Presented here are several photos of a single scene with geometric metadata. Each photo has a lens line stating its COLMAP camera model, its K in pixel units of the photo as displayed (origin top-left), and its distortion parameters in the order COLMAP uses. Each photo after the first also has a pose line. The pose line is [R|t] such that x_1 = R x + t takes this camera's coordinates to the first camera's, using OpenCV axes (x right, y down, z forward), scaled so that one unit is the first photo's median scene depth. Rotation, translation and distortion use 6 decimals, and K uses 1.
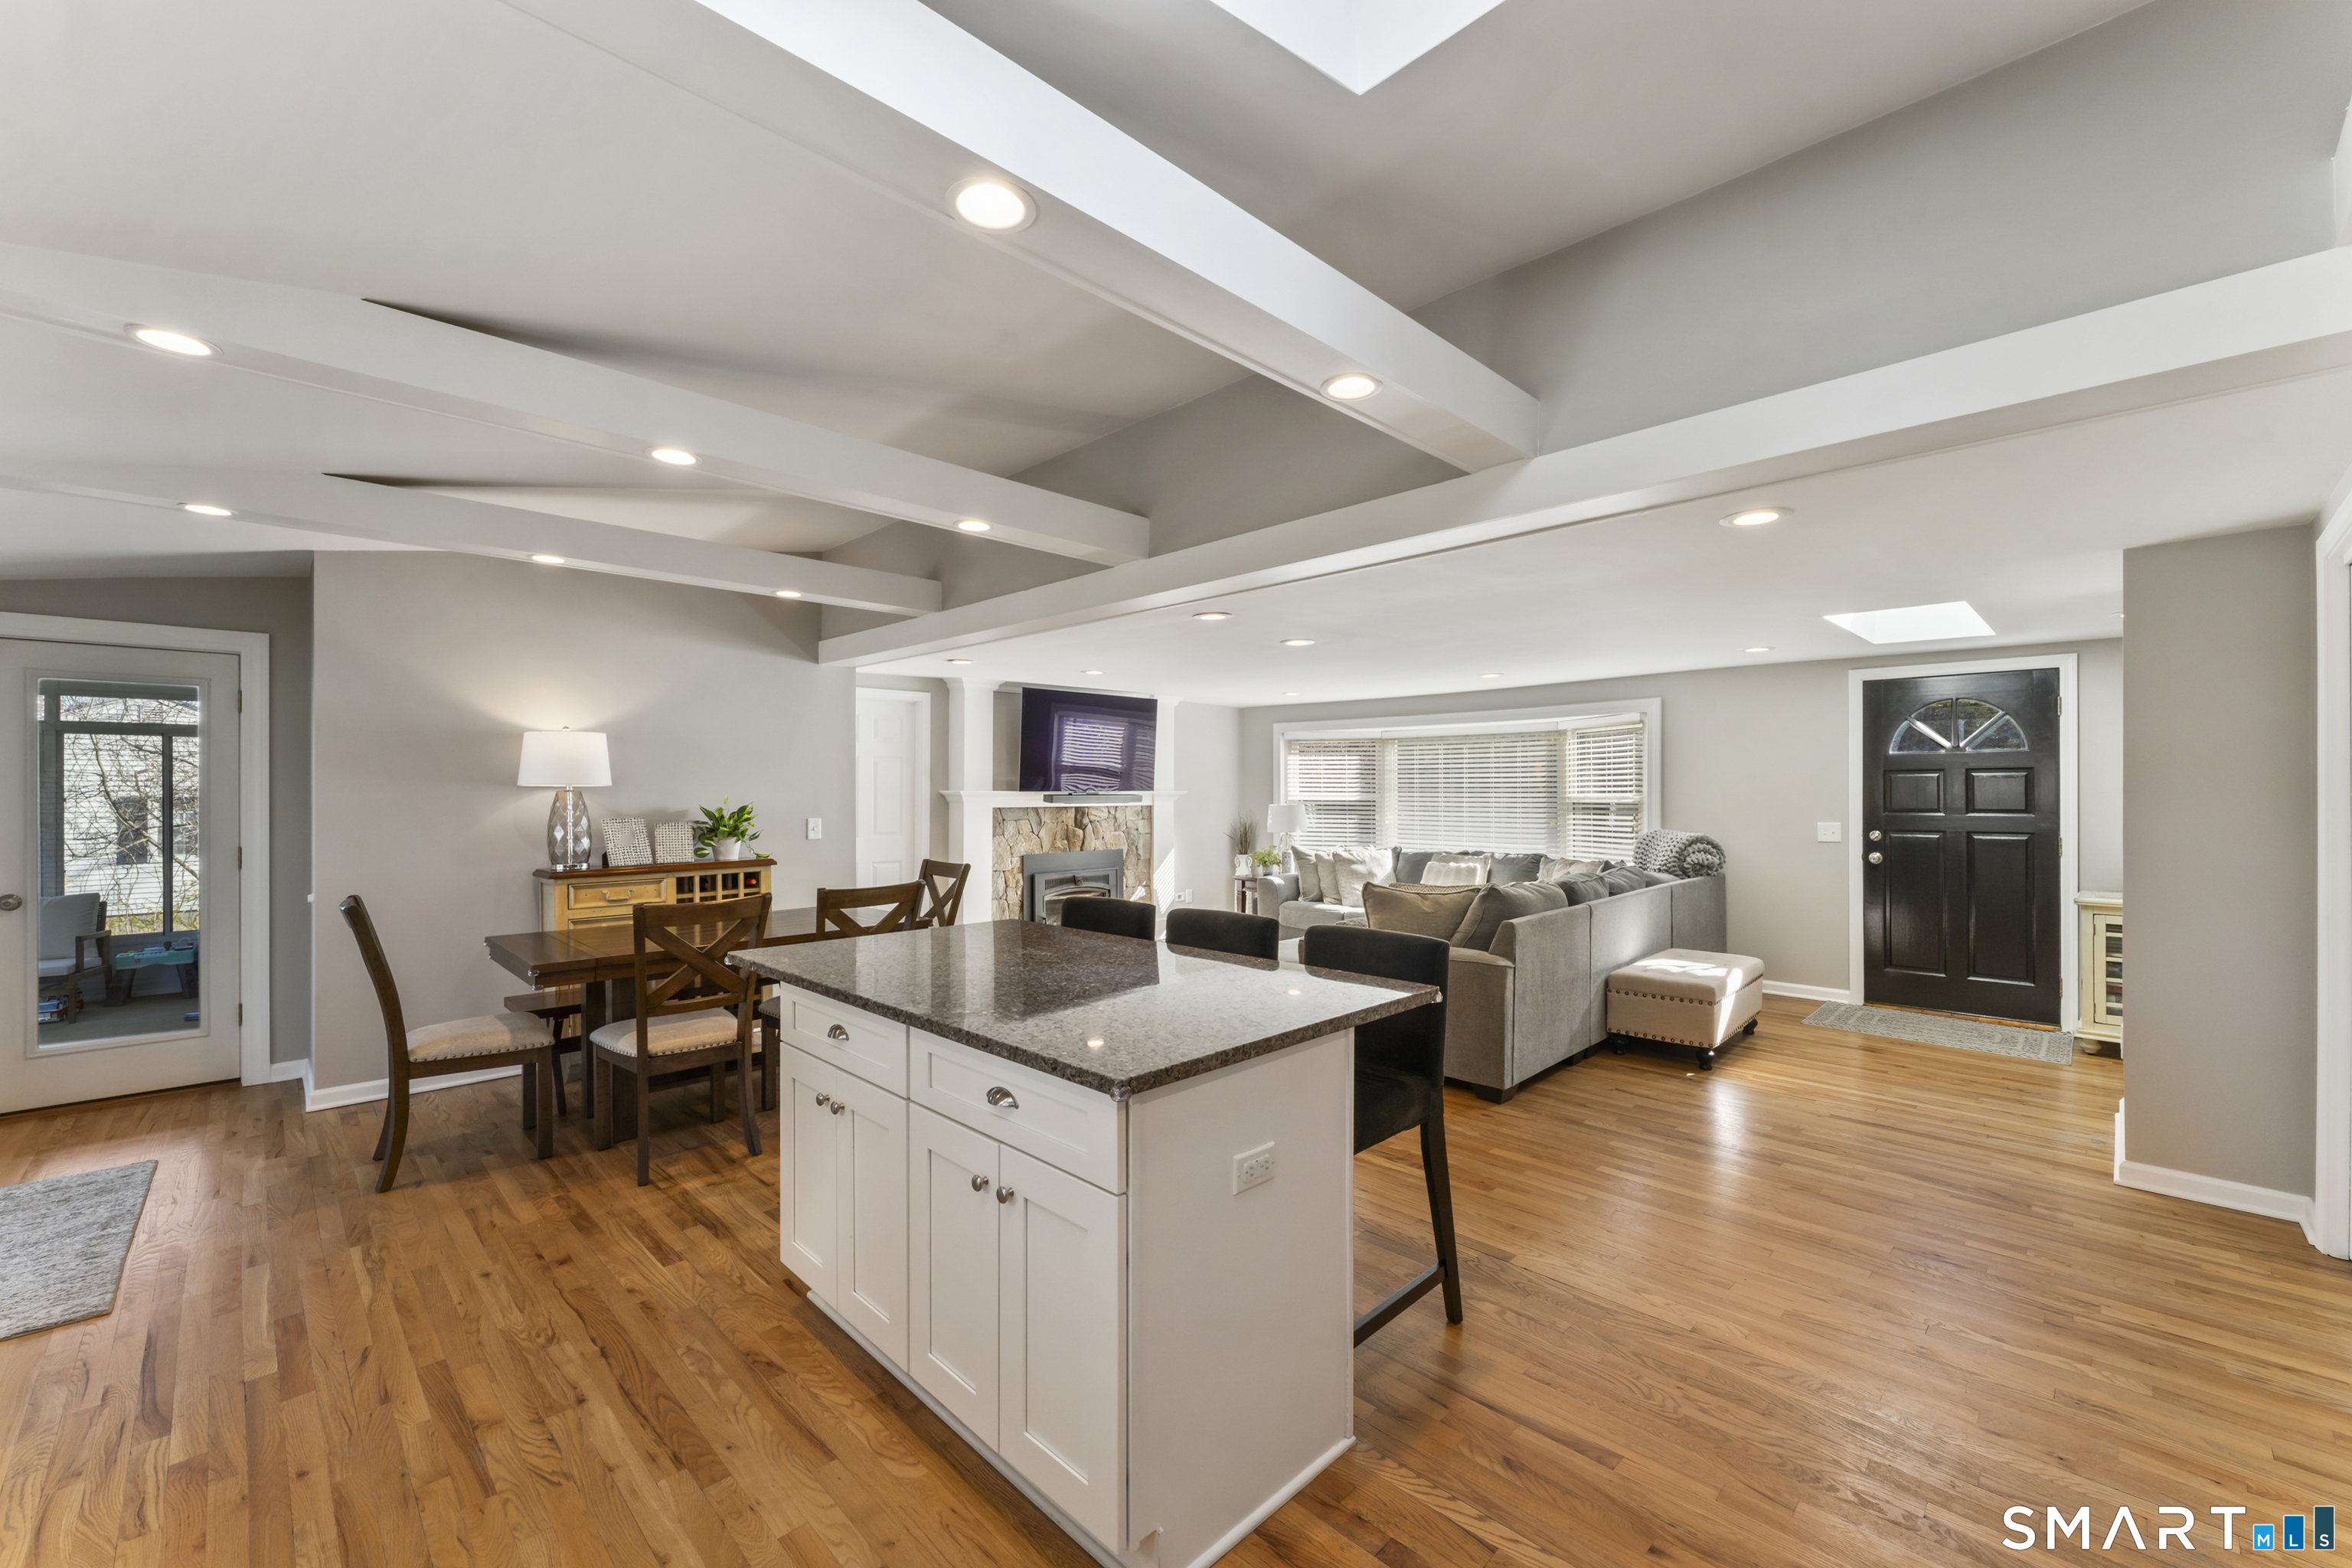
lens RADIAL K [[956.2, 0, 1177.1], [0, 956.2, 796.7], [0, 0, 1]] dist [-0.014127, -0.000272]
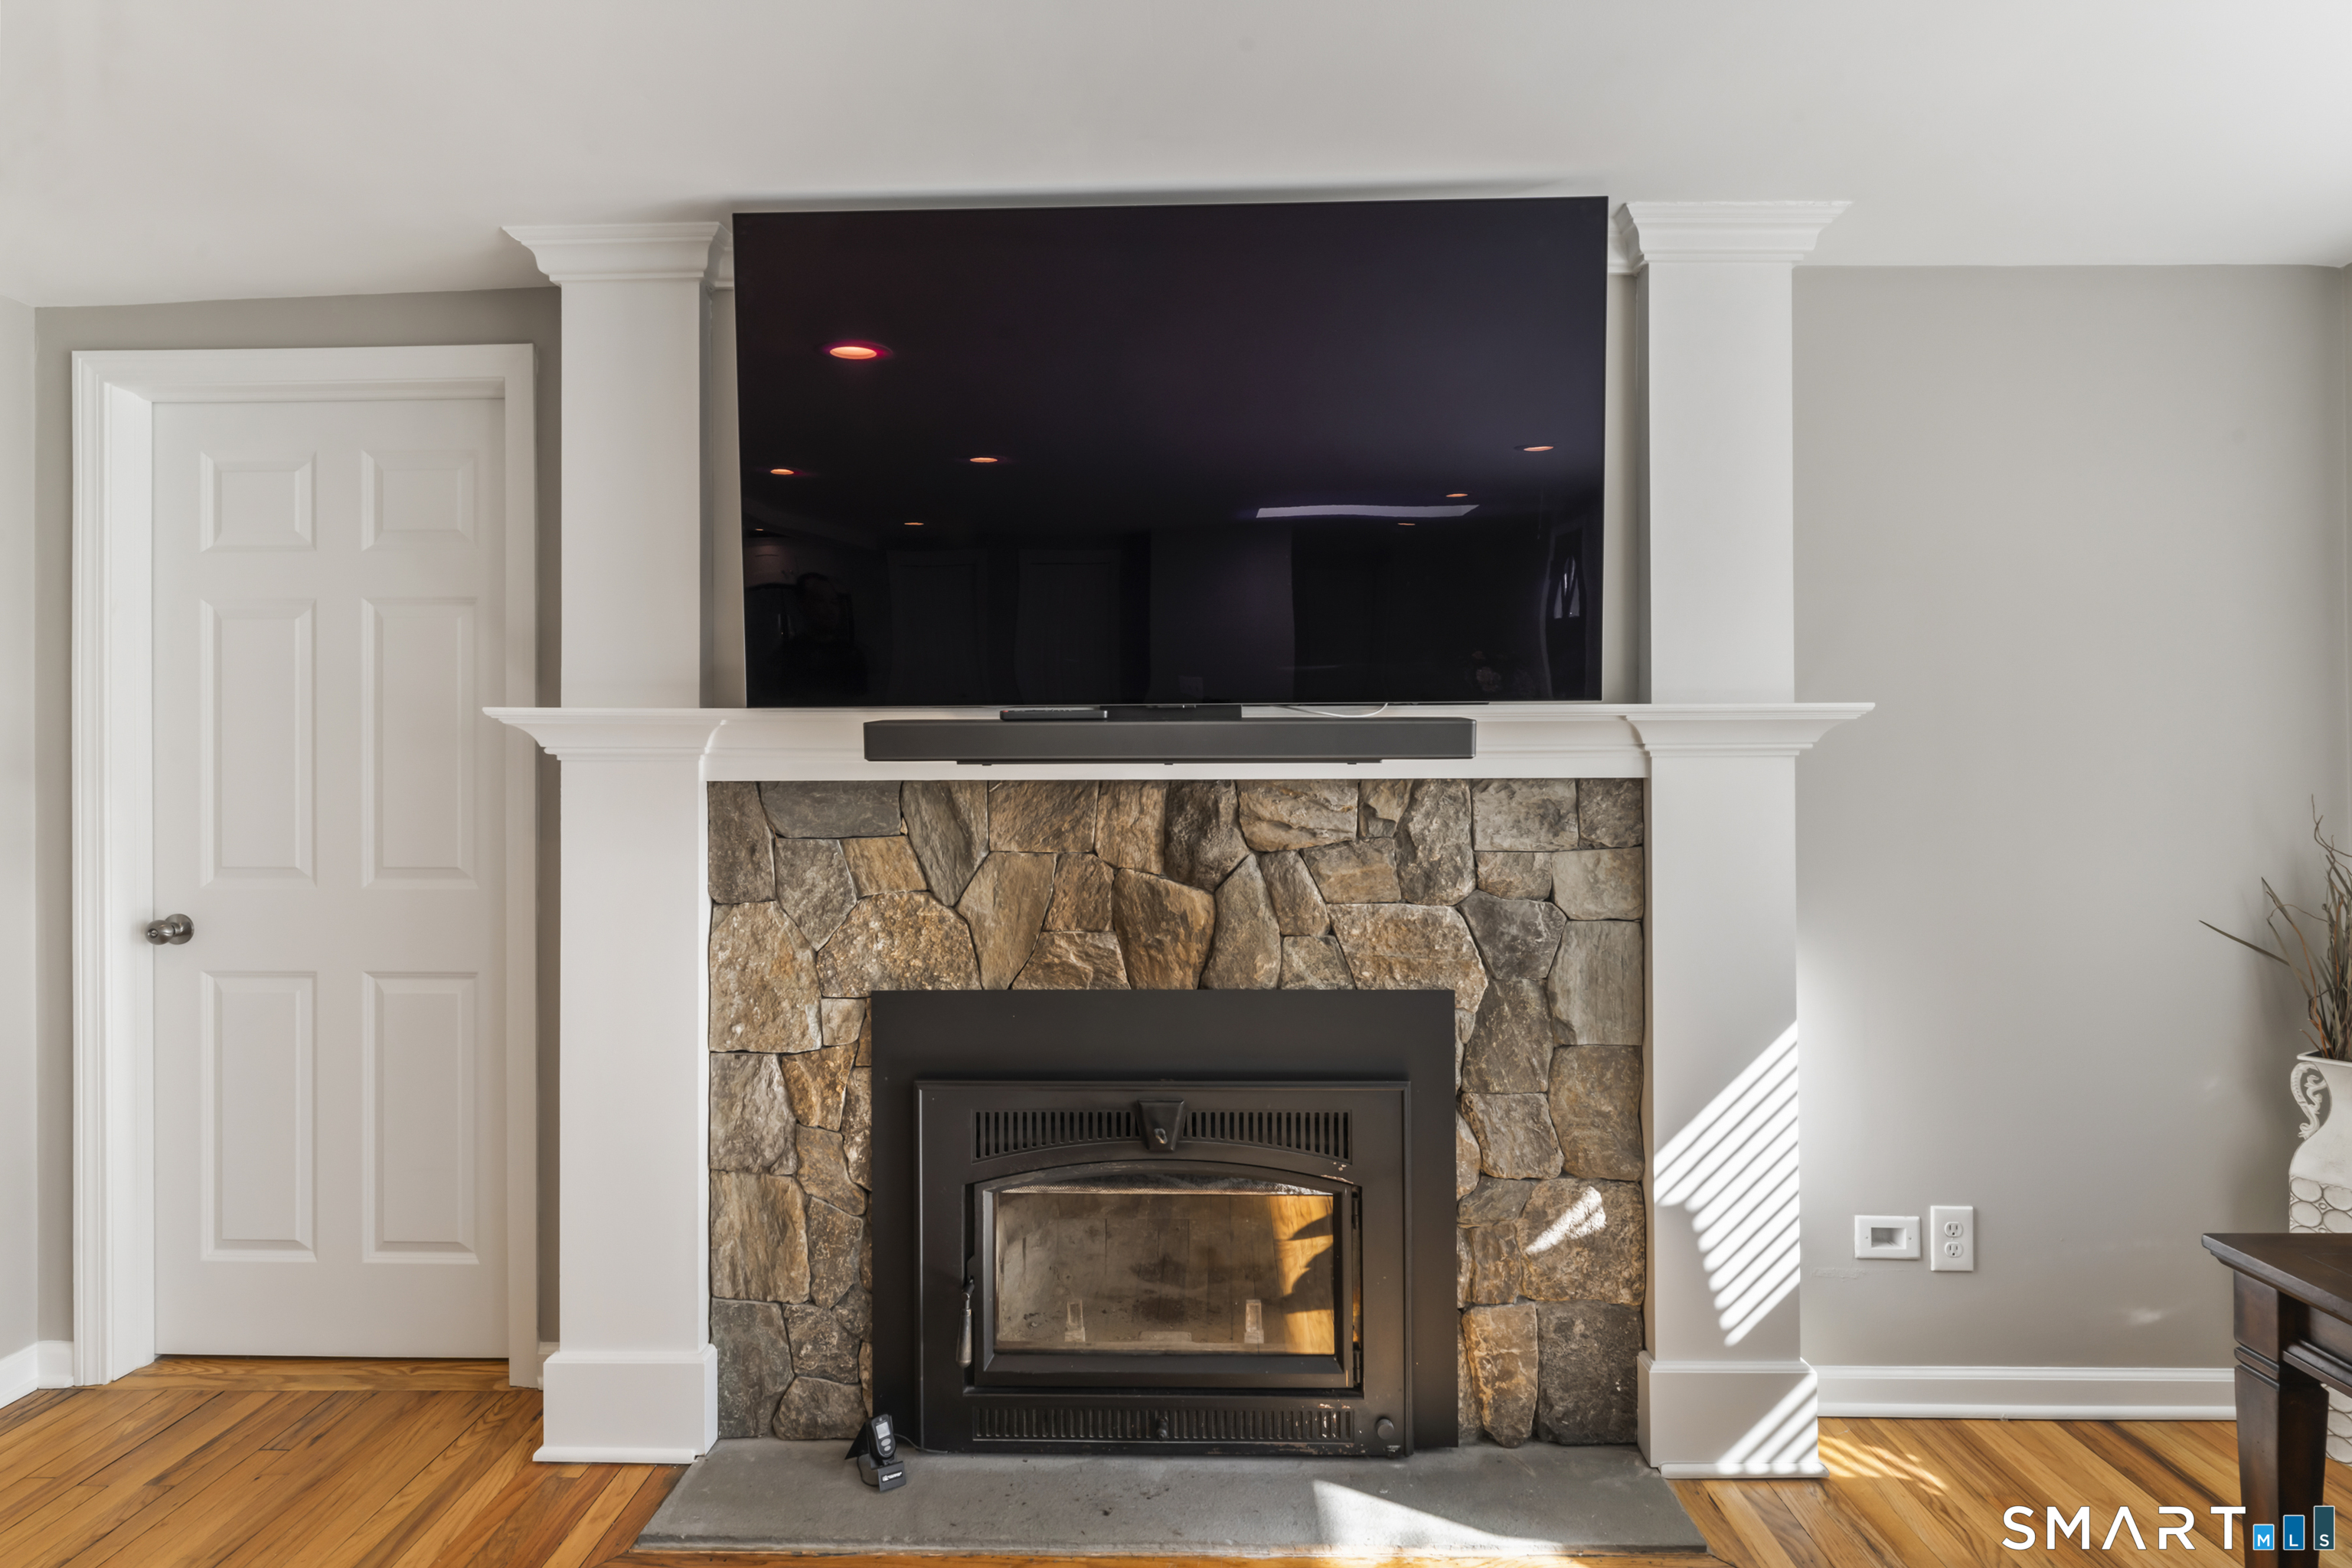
lens RADIAL K [[1150.8, 0, 1157.3], [0, 1150.8, 766.9], [0, 0, 1]] dist [0.000224, -0.000532]
pose [[0.675454, -0.011152, -0.737318, 0.111998], [0.001045, 0.999899, -0.014166, 0.014606], [0.737401, 0.008798, 0.675398, 1.095143]]
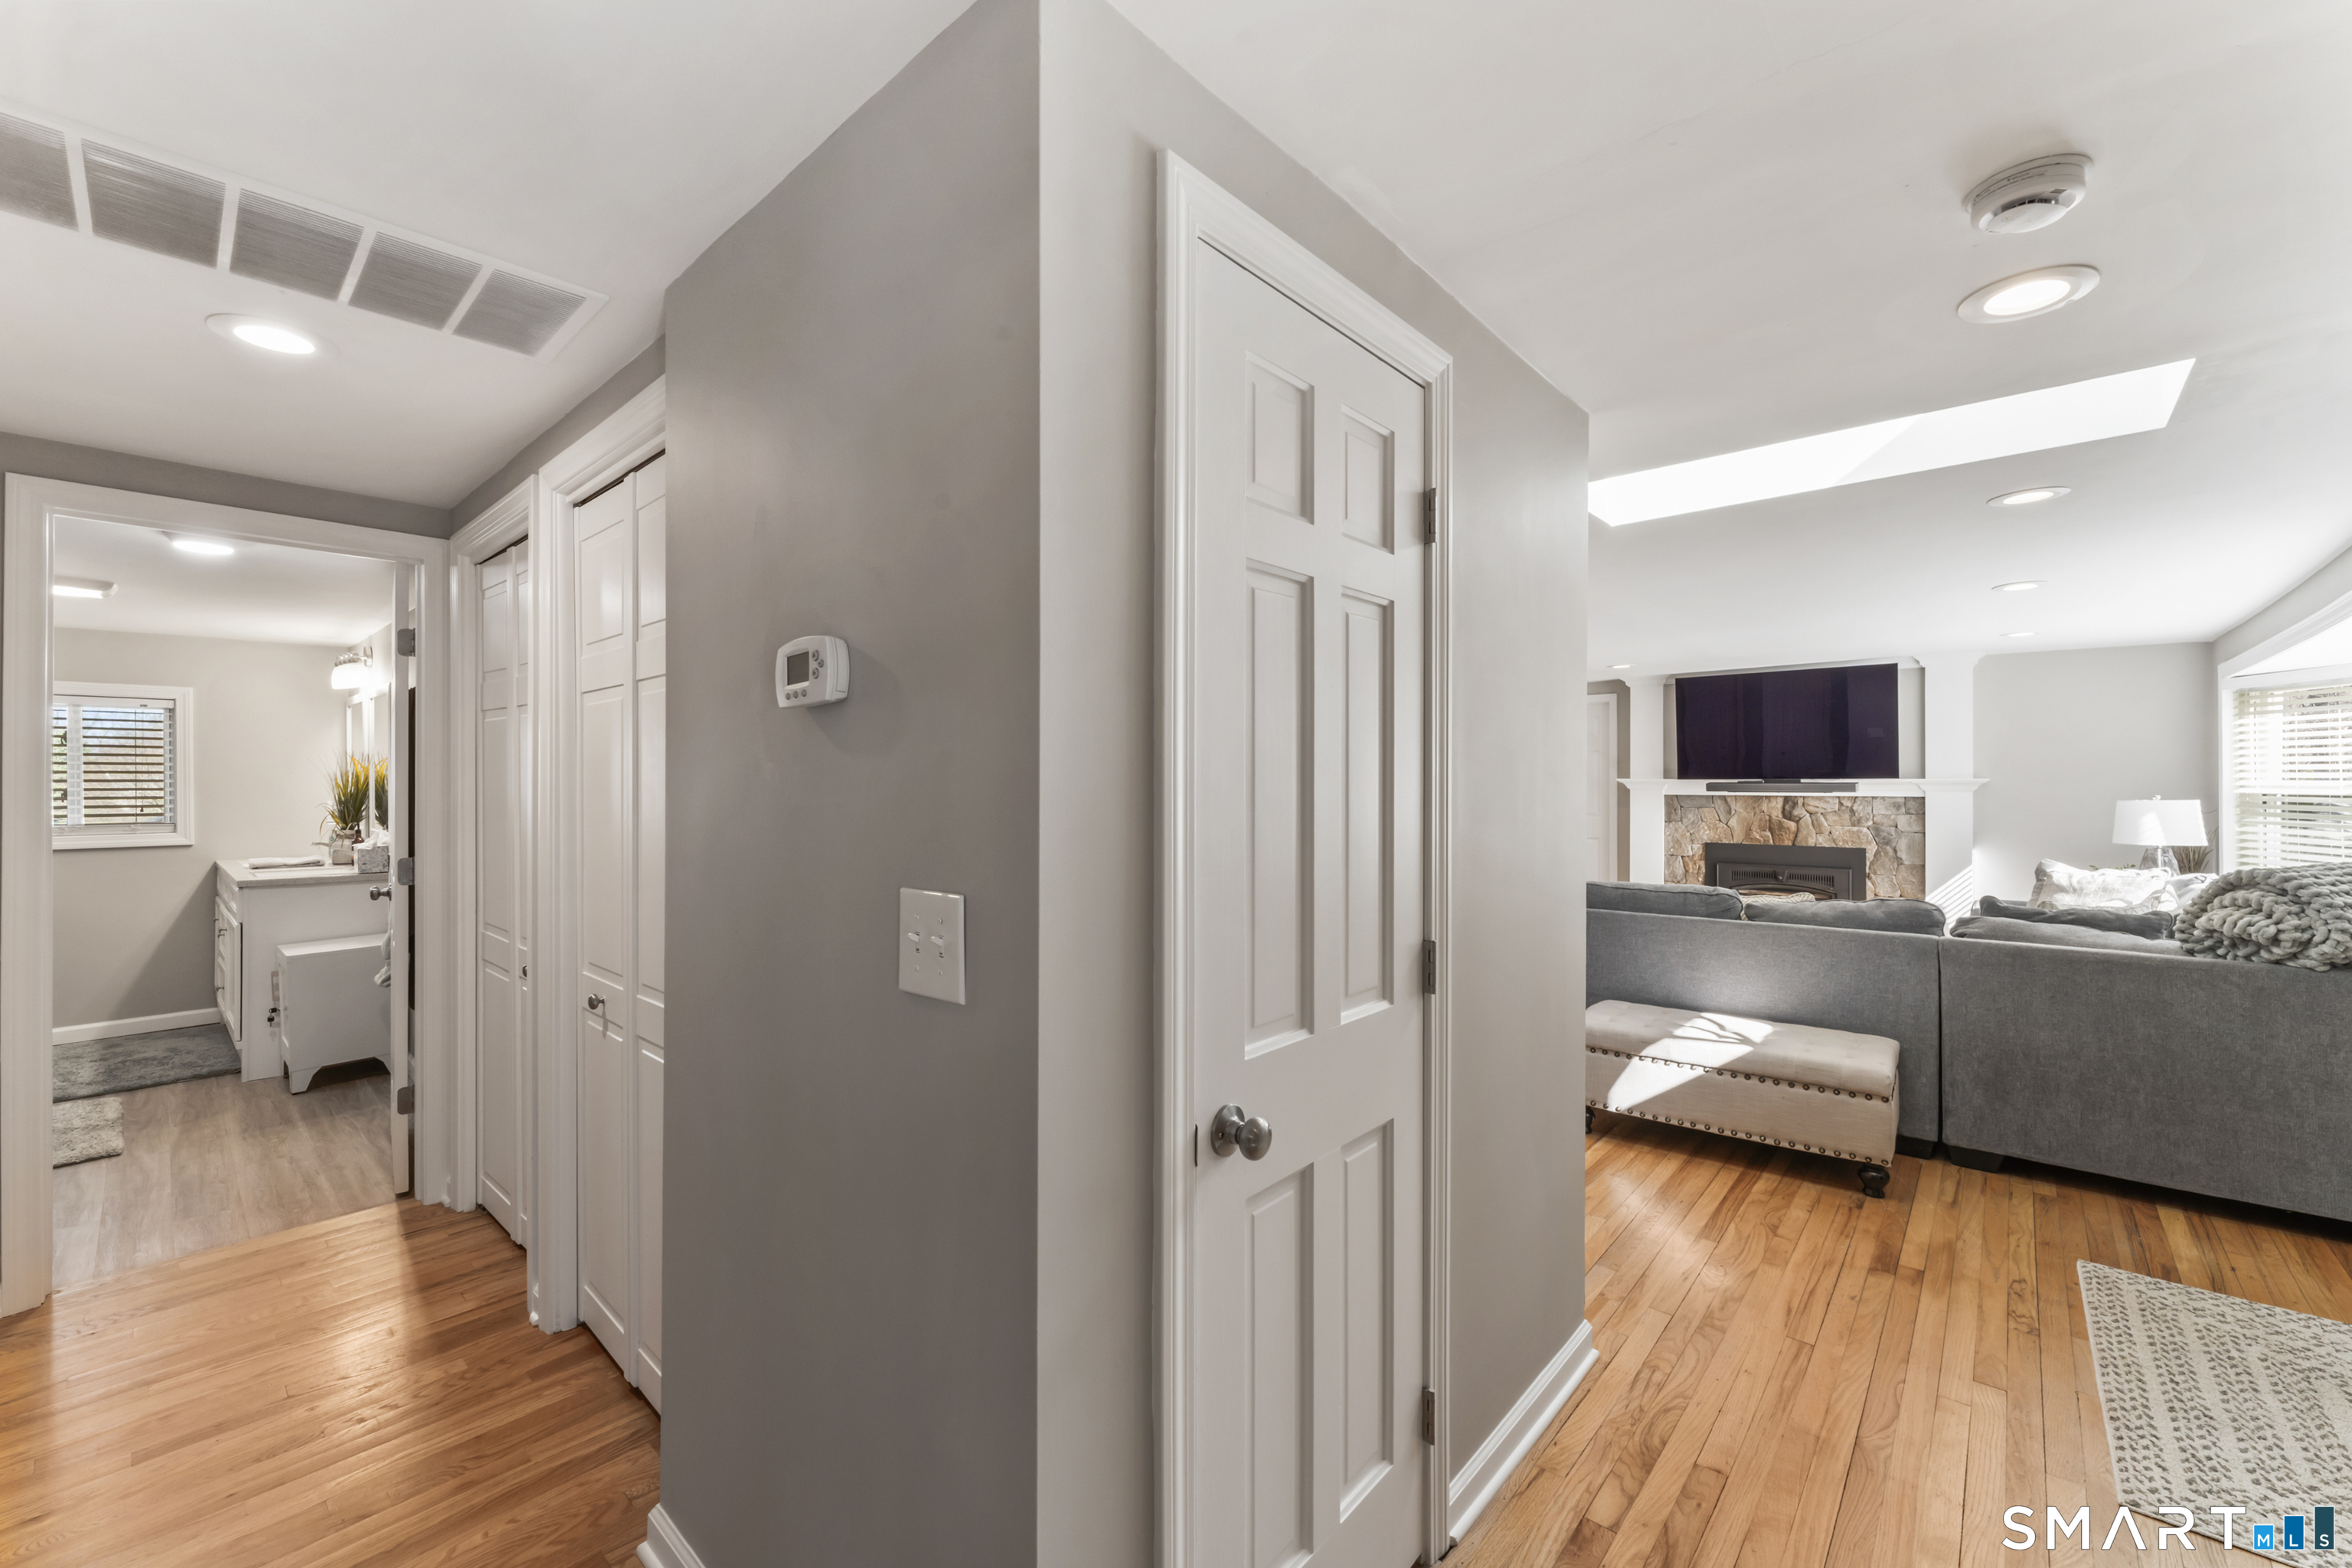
lens RADIAL K [[956.2, 0, 1167.8], [0, 956.2, 776.0], [0, 0, 1]] dist [-0.014127, -0.000272]
pose [[0.046718, -0.006042, -0.998890, 1.032753], [-0.005578, 0.999965, -0.006309, 0.000707], [0.998893, 0.005866, 0.046683, 0.490335]]
